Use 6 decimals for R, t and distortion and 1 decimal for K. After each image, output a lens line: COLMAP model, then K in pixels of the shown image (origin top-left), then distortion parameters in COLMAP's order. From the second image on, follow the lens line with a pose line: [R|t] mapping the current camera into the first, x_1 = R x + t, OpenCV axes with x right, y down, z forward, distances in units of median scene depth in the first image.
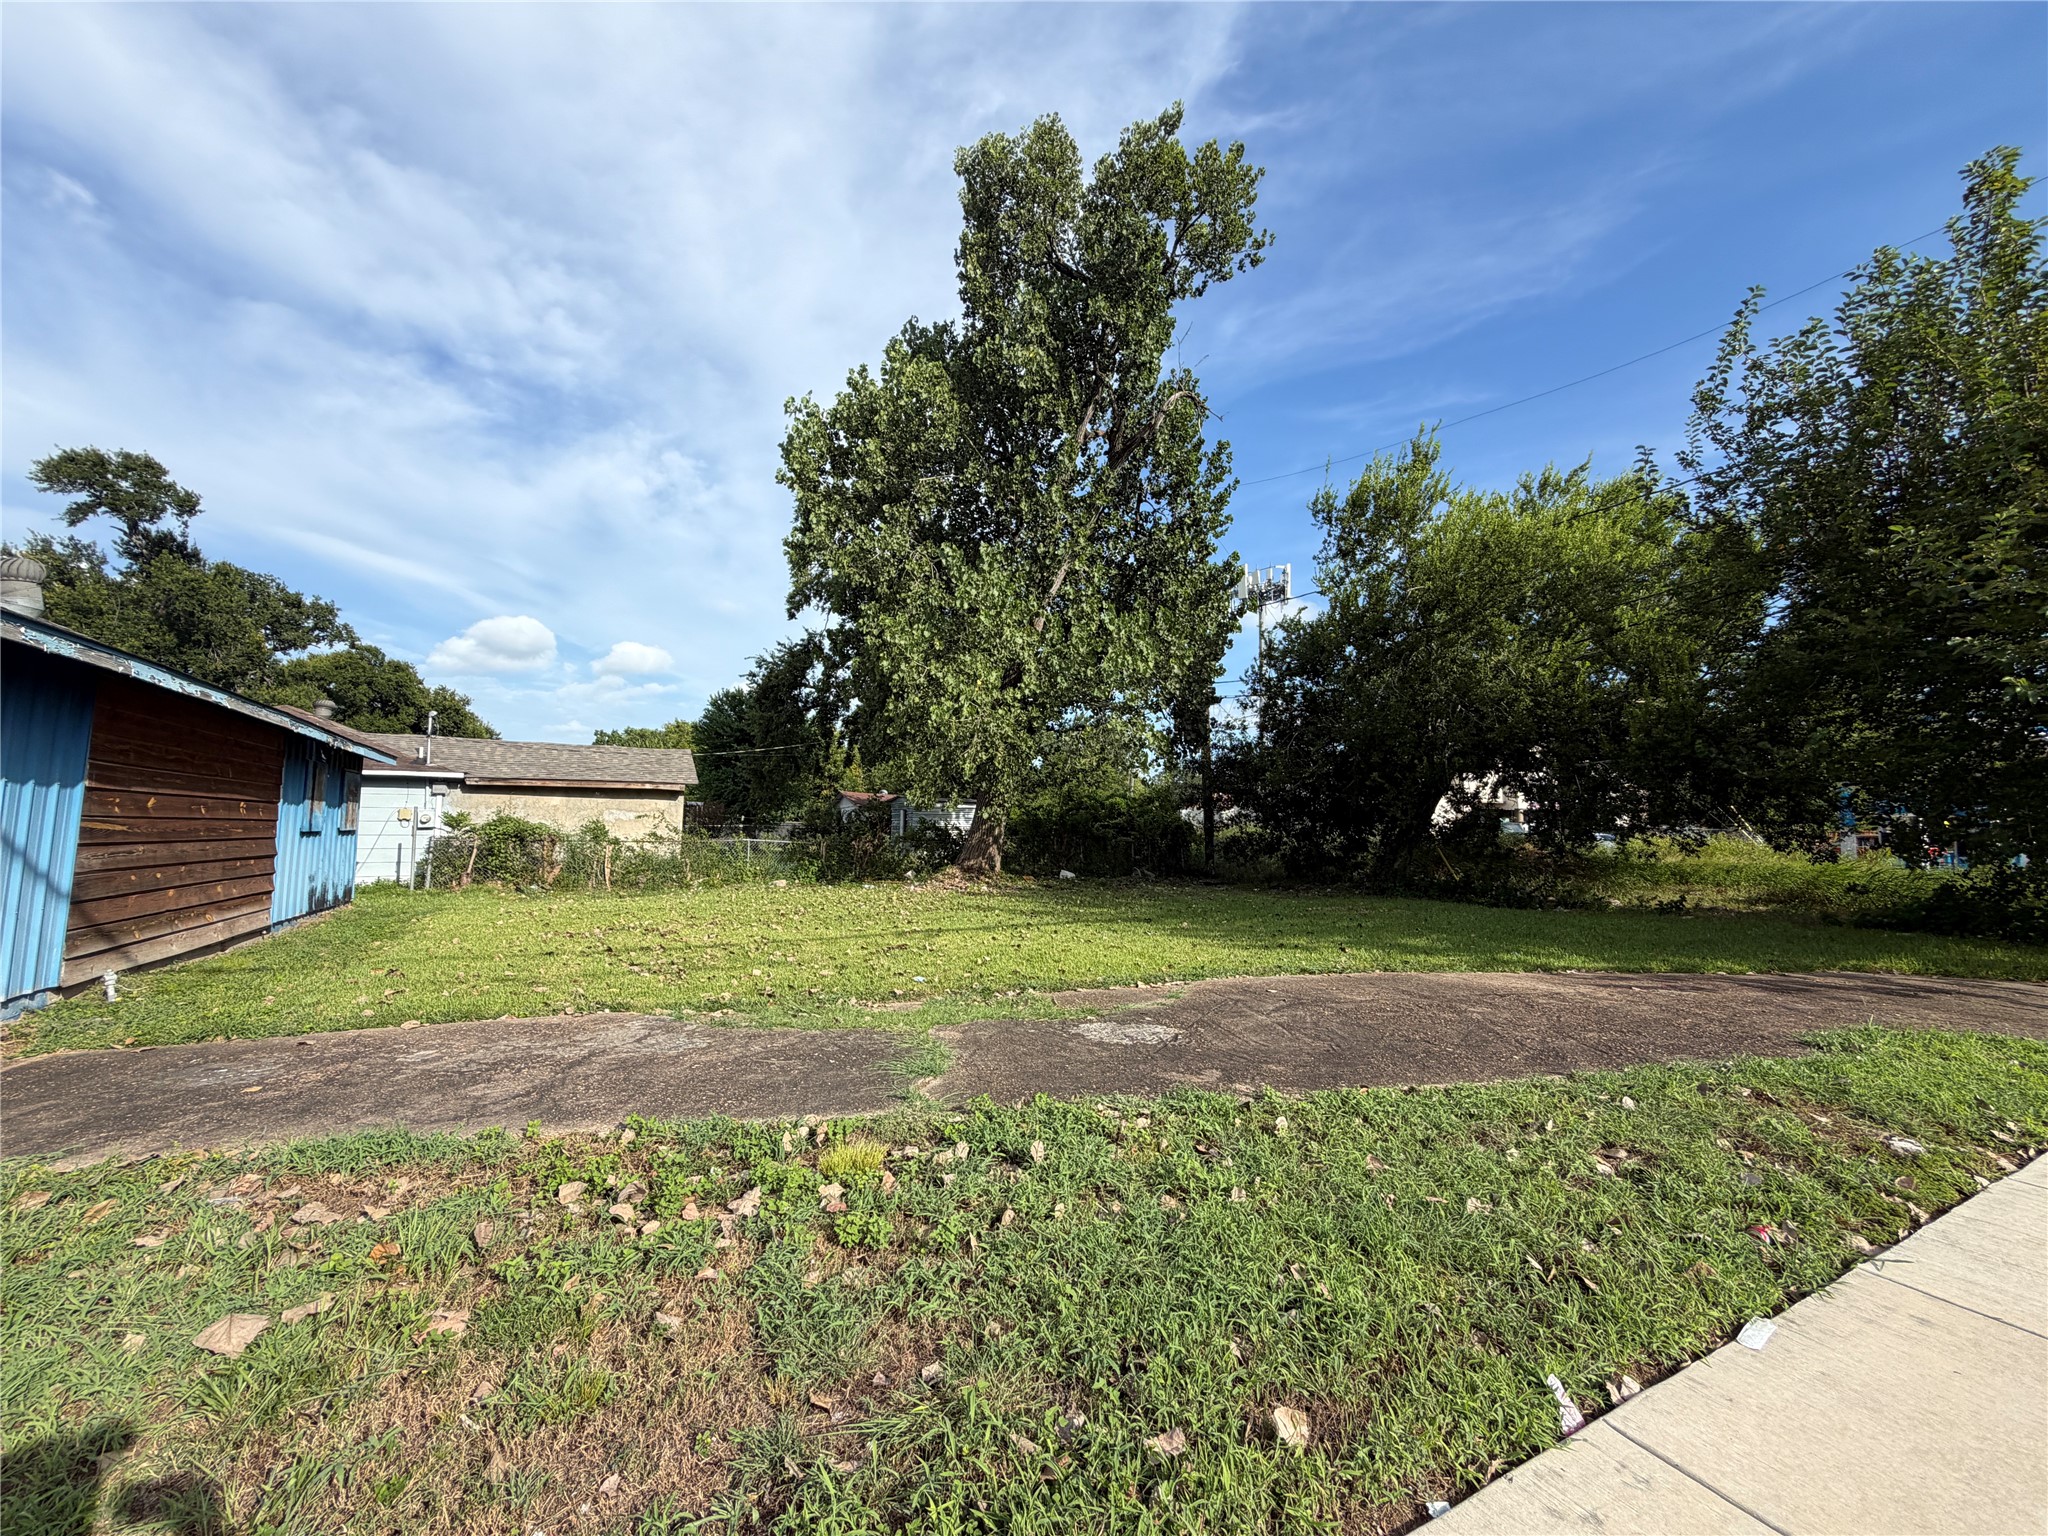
lens RADIAL K [[813.0, 0, 1025.8], [0, 813.0, 759.9], [0, 0, 1]] dist [-0.001414, -0.000224]
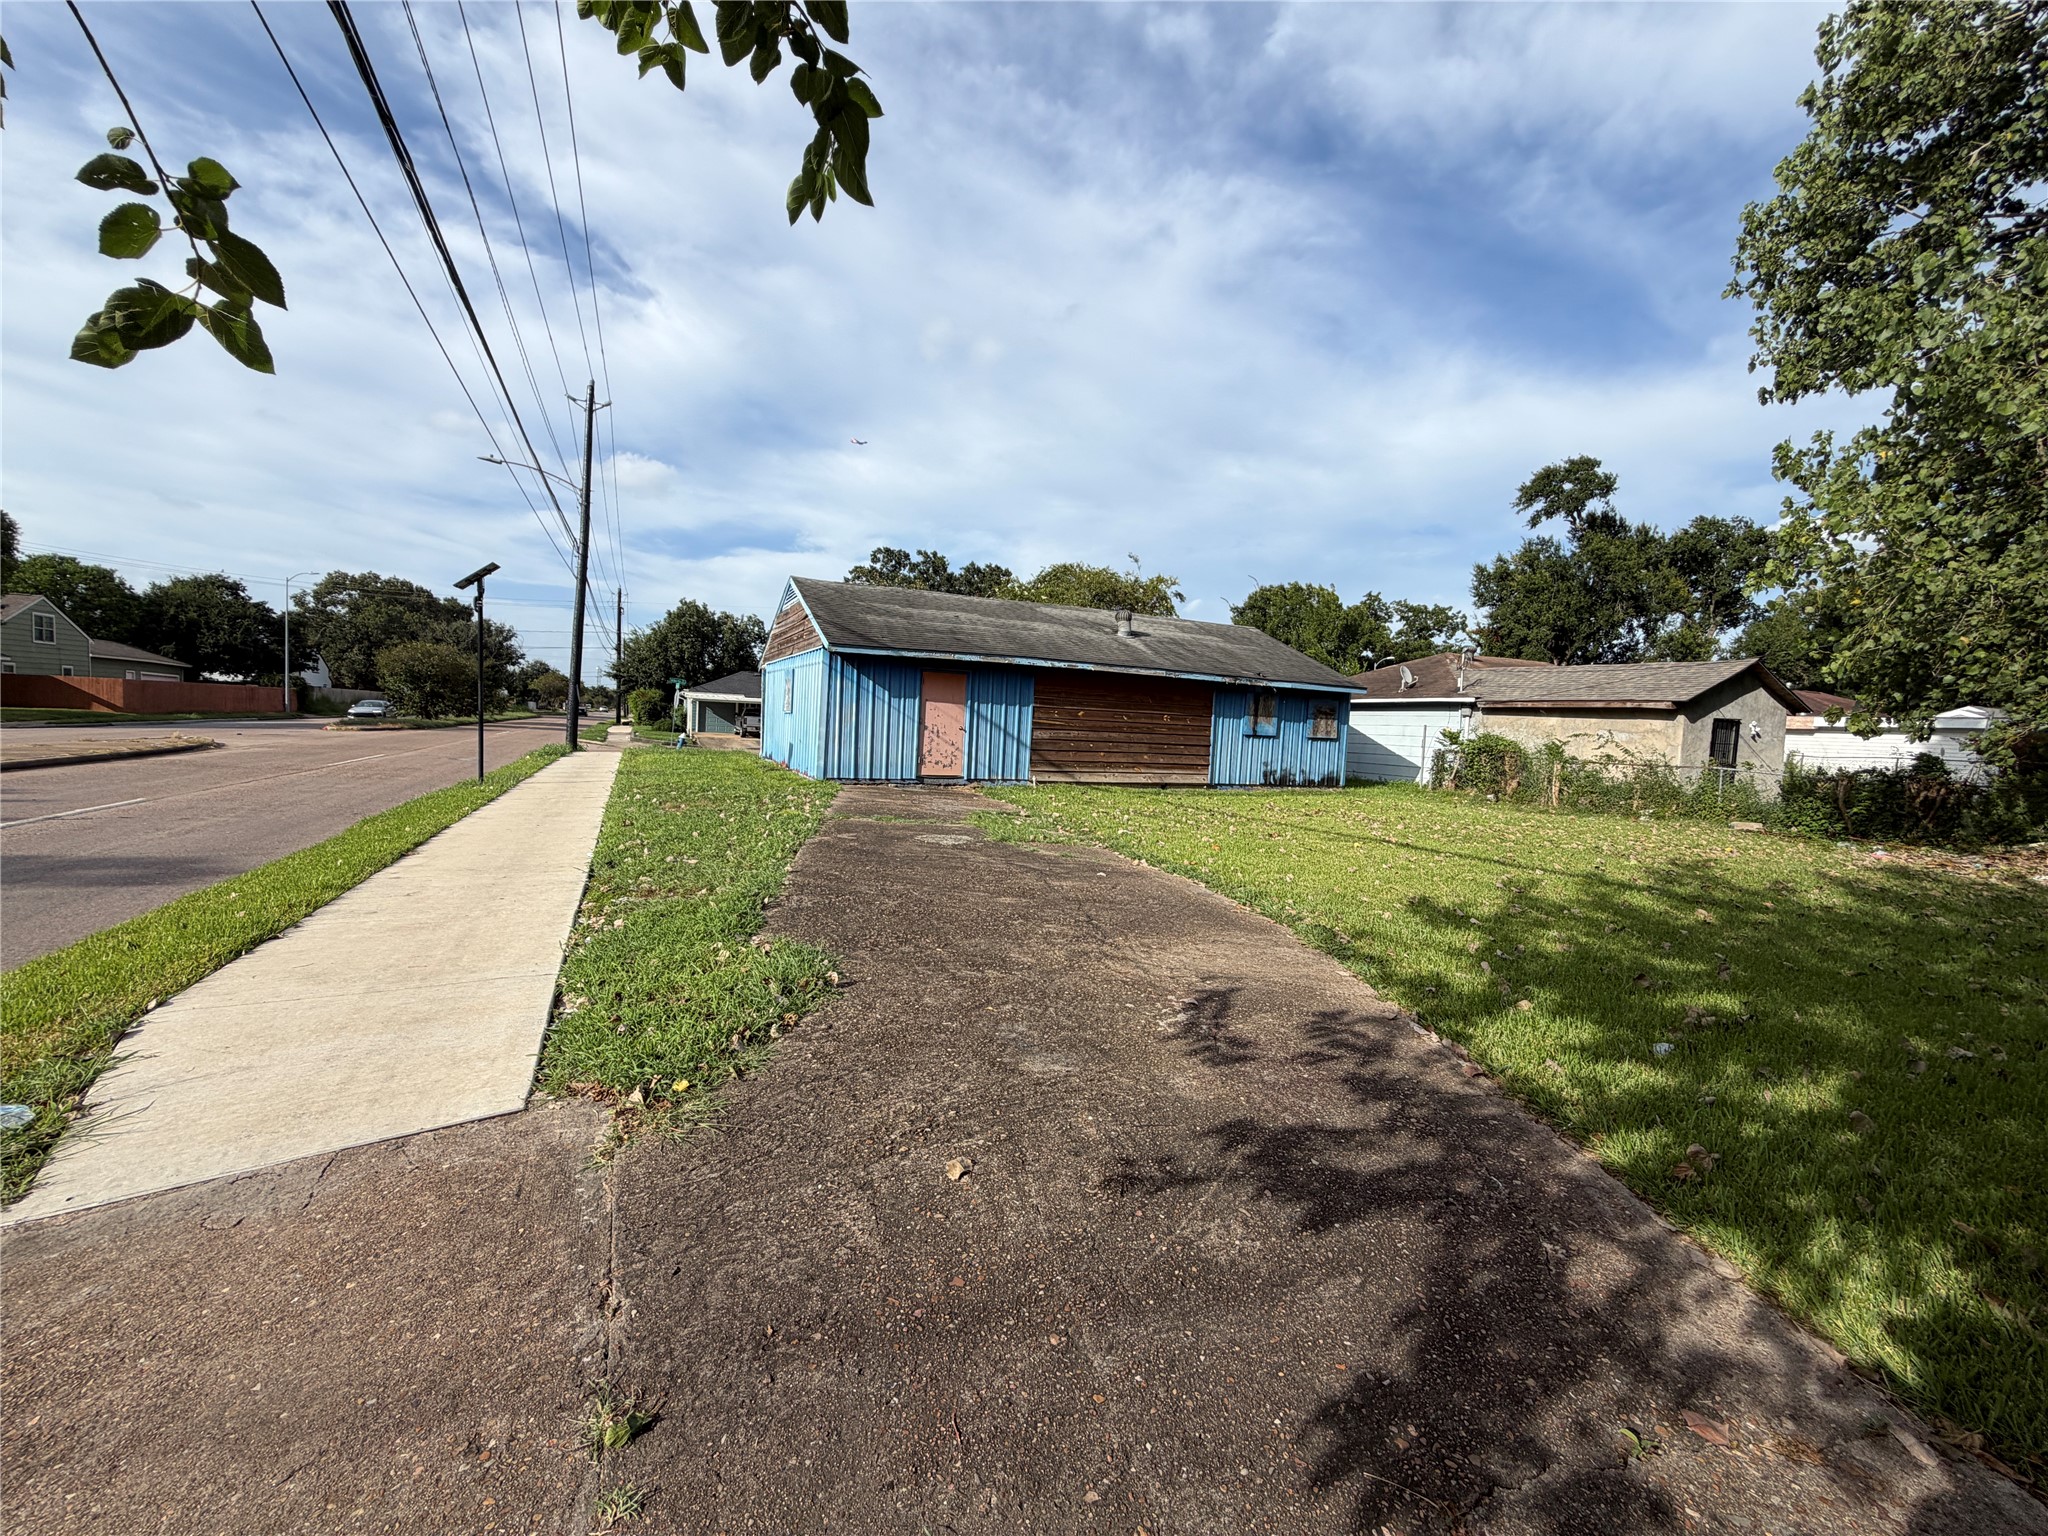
lens RADIAL K [[813.0, 0, 1028.2], [0, 813.0, 761.1], [0, 0, 1]] dist [-0.001414, -0.000224]
pose [[-0.031821, 0.040999, -0.998652, 0.508914], [0.036572, 0.998537, 0.039829, 0.036490], [0.998824, -0.035256, -0.033274, 0.368733]]
